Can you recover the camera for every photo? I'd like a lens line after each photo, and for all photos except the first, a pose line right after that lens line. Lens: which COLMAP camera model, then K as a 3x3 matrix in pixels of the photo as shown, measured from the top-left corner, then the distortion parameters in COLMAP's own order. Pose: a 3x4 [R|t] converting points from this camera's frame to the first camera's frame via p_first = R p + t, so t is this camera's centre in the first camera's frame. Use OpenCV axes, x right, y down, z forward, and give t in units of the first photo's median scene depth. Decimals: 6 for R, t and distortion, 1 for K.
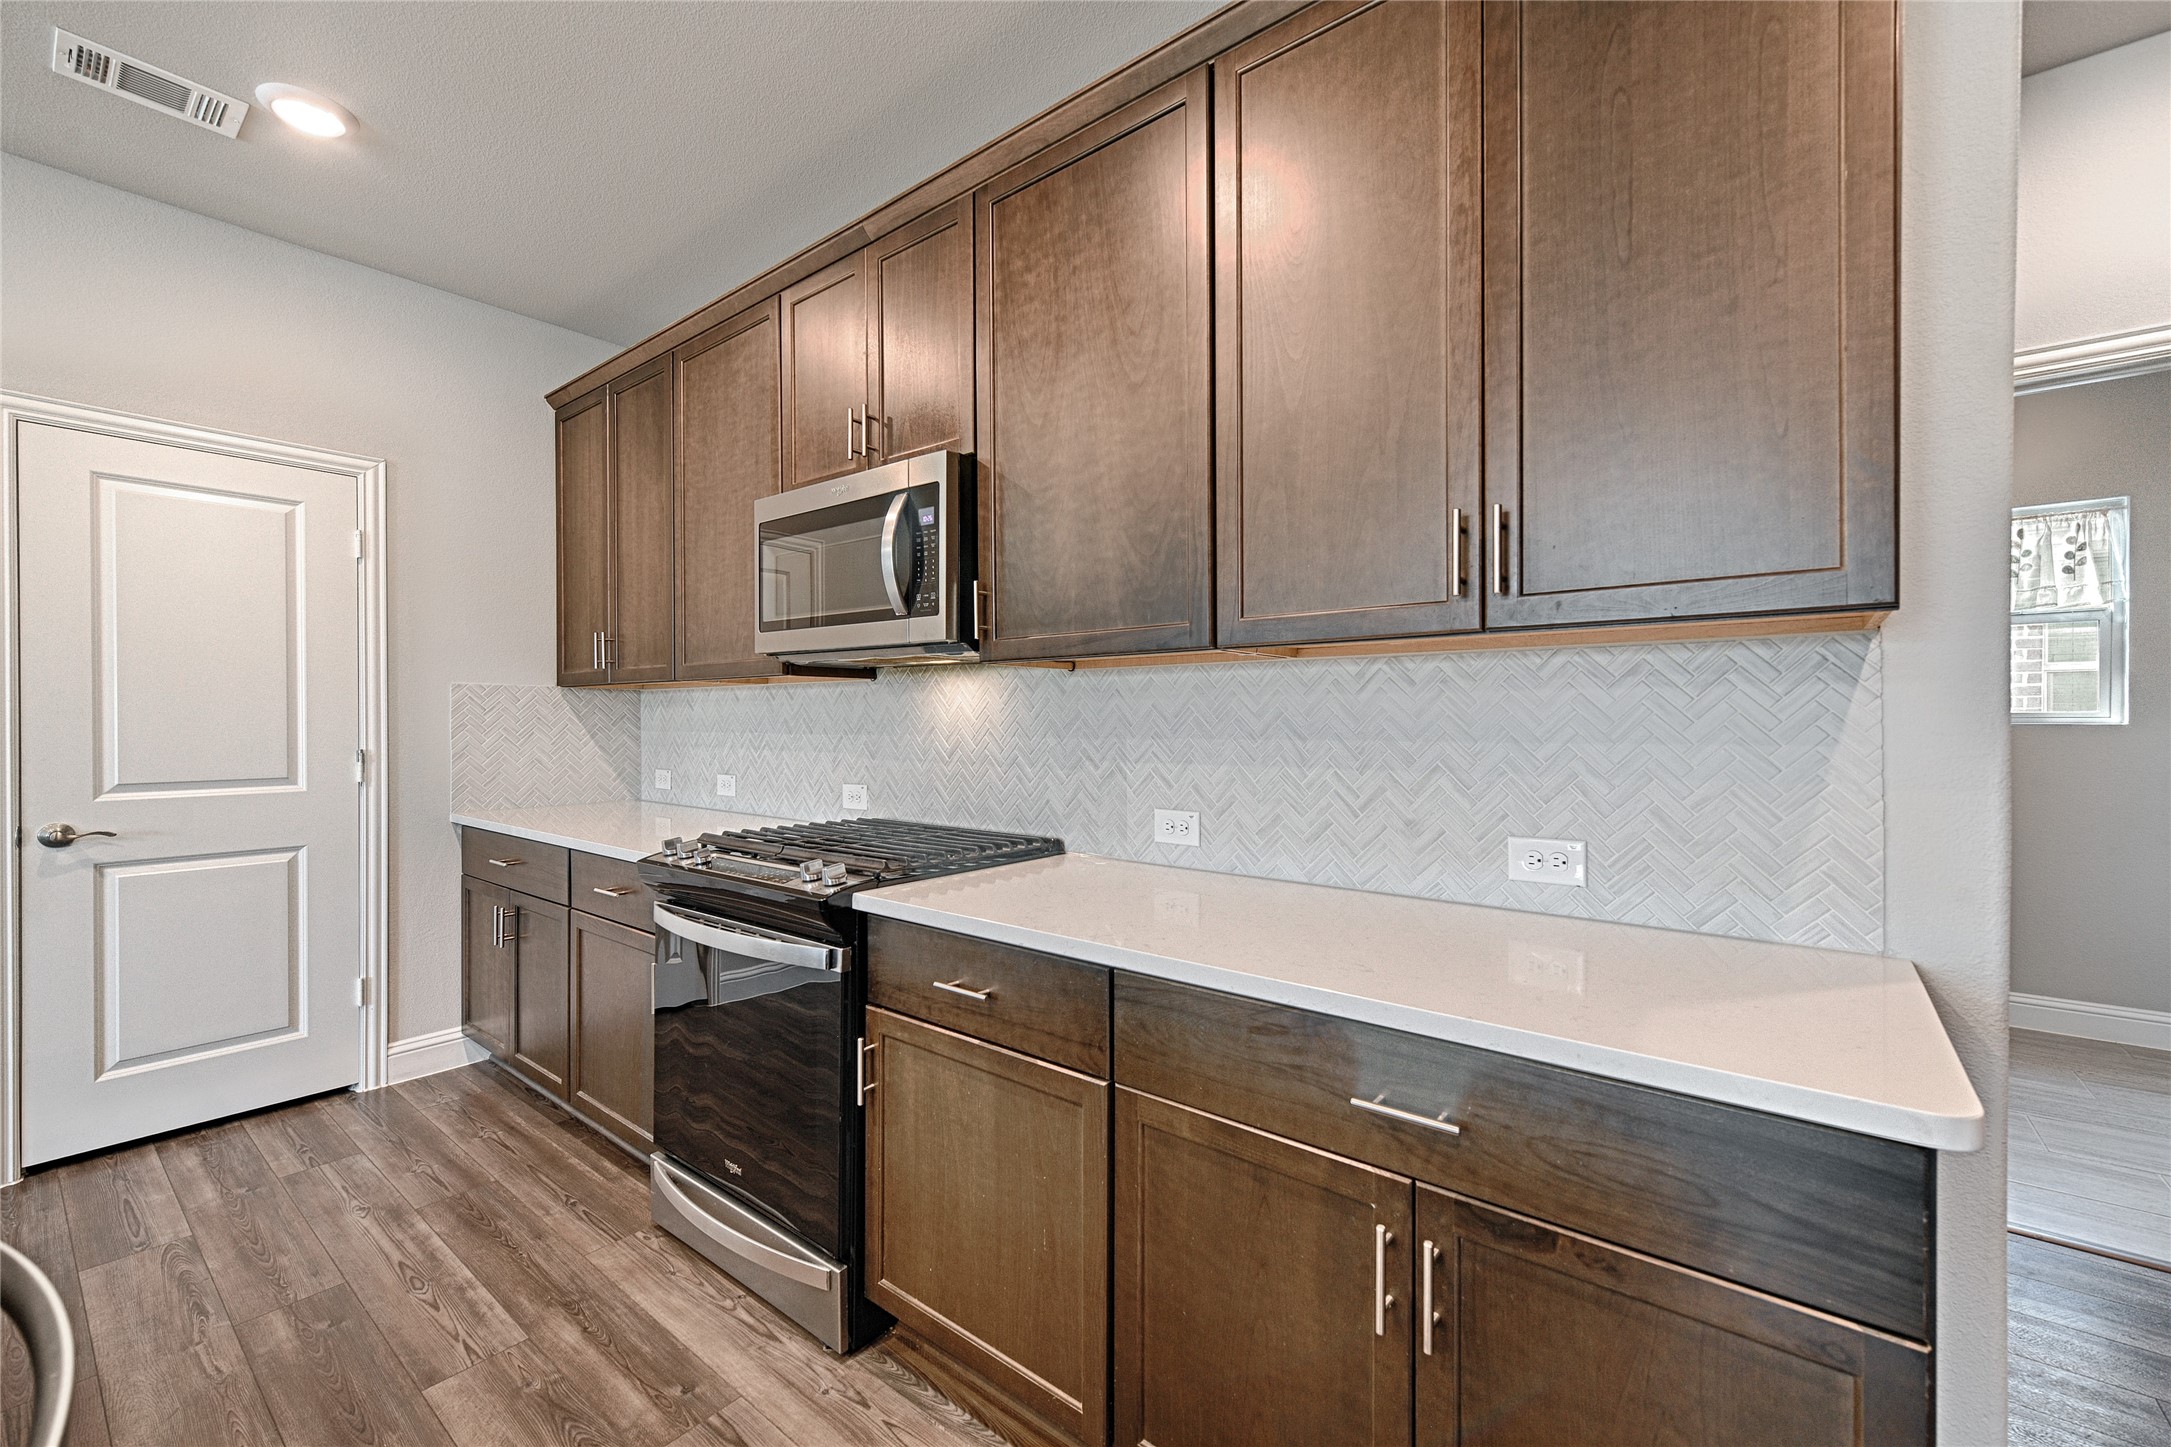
lens RADIAL K [[879.5, 0, 1132.0], [0, 879.5, 726.0], [0, 0, 1]] dist [0.007316, 0.000675]
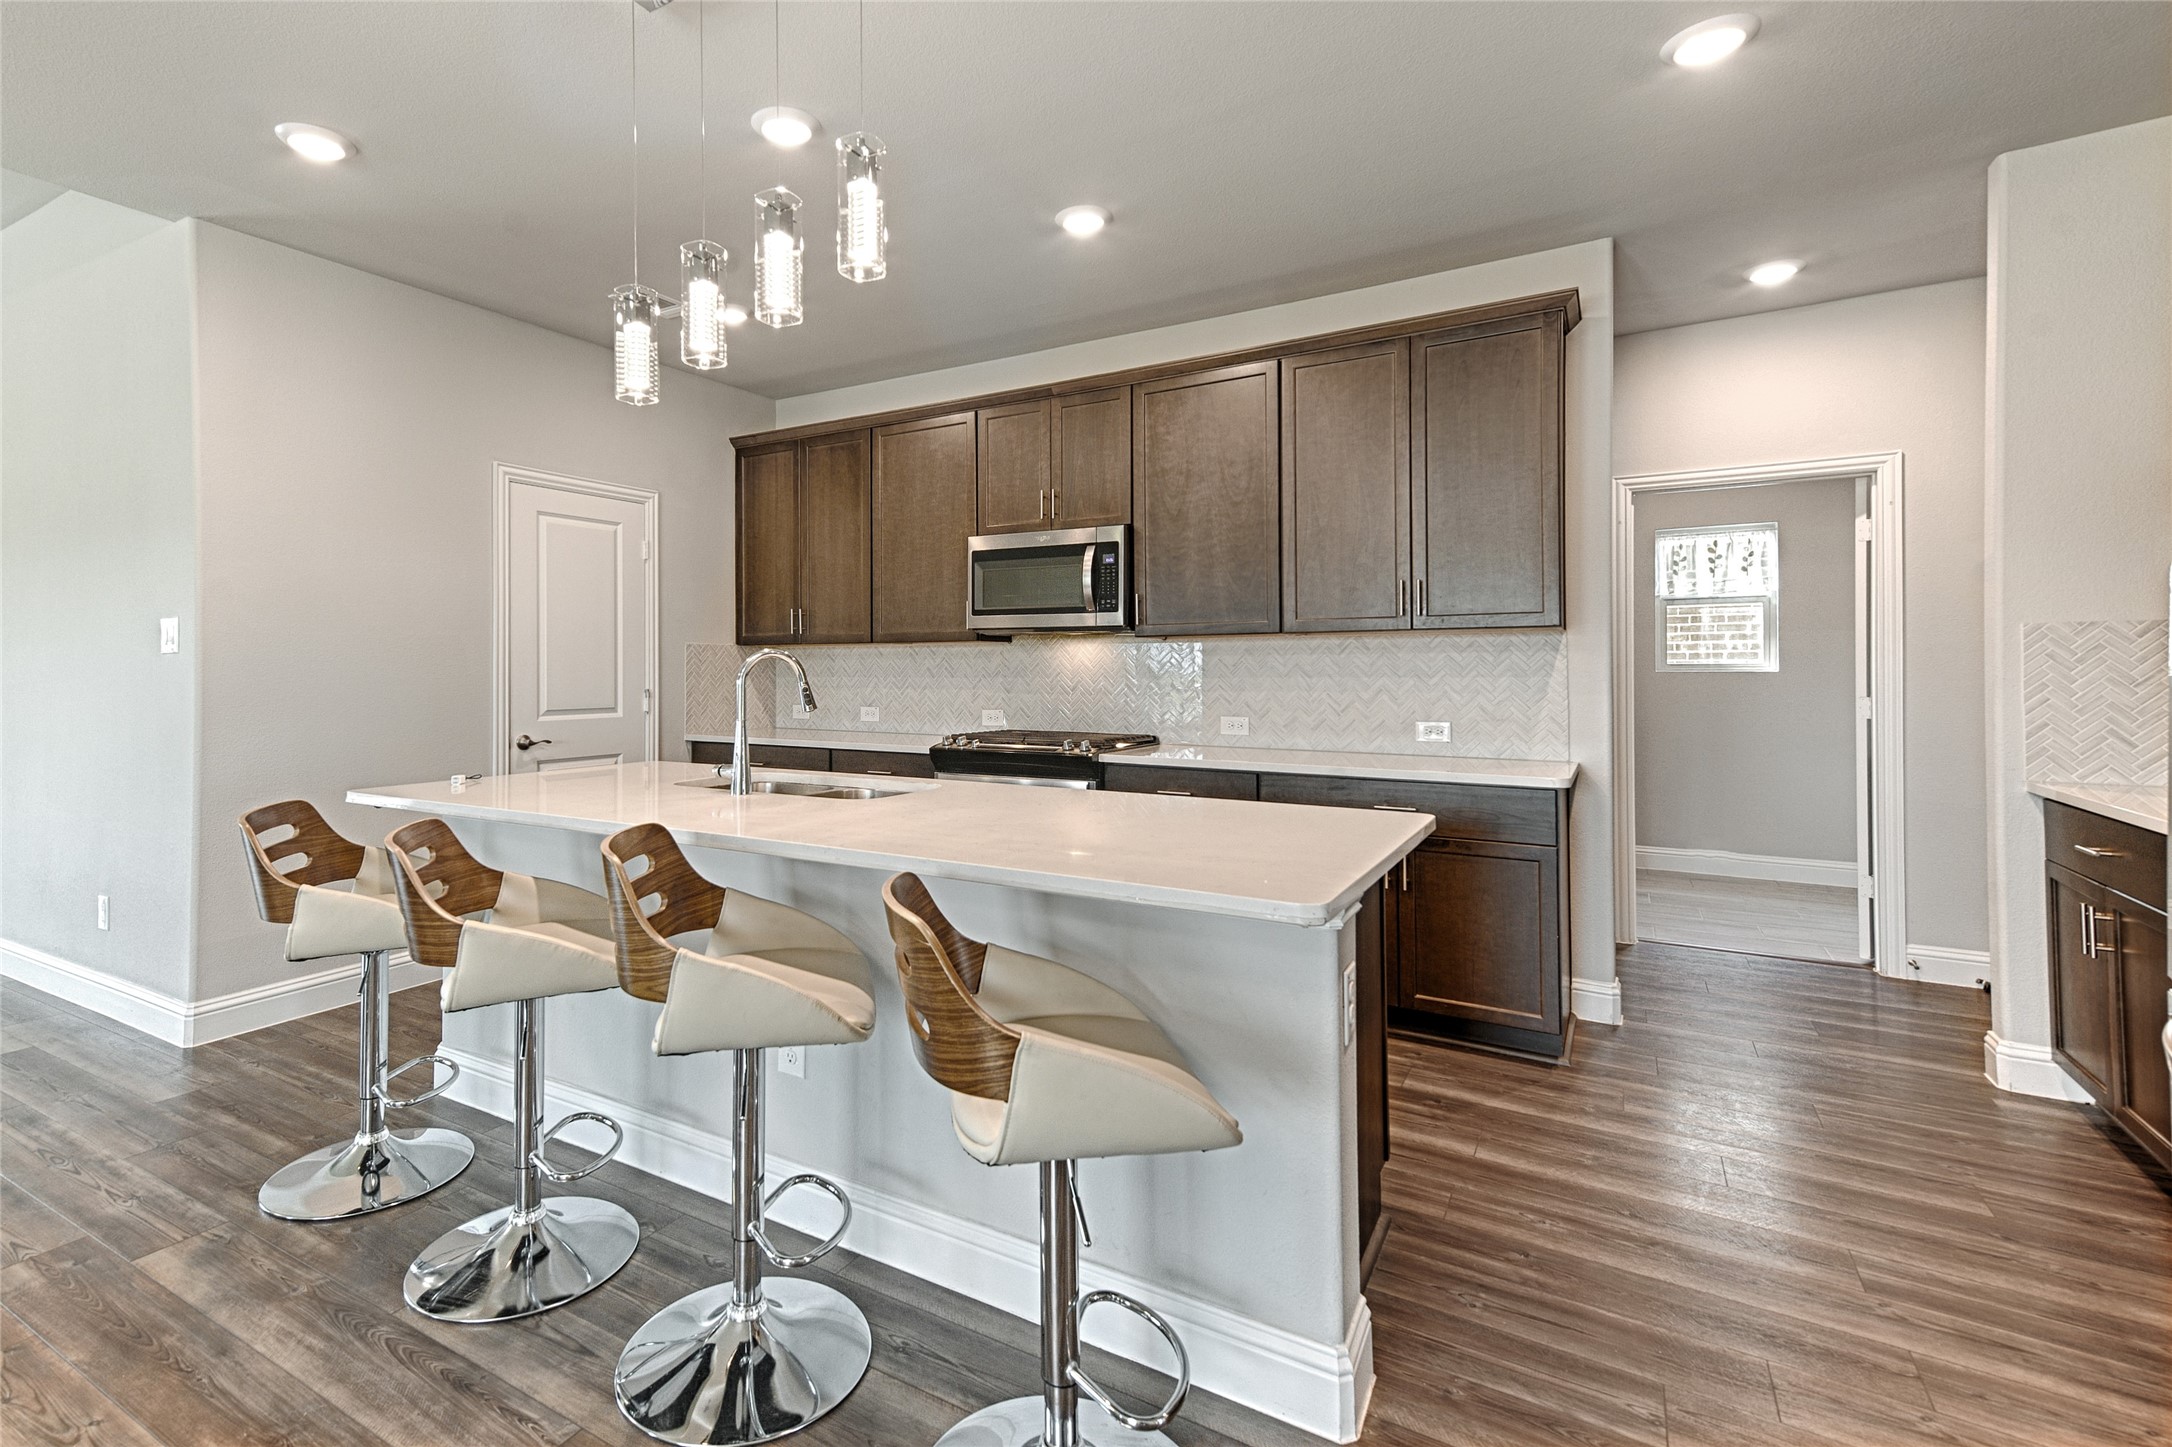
lens RADIAL K [[1055.8, 0, 1012.6], [0, 1055.8, 656.4], [0, 0, 1]] dist [0.043806, 0.000372]
pose [[0.993305, 0.000140, 0.115519, -0.649910], [0.002529, 0.999733, -0.022955, 0.019083], [-0.115491, 0.023094, 0.993040, -1.120162]]
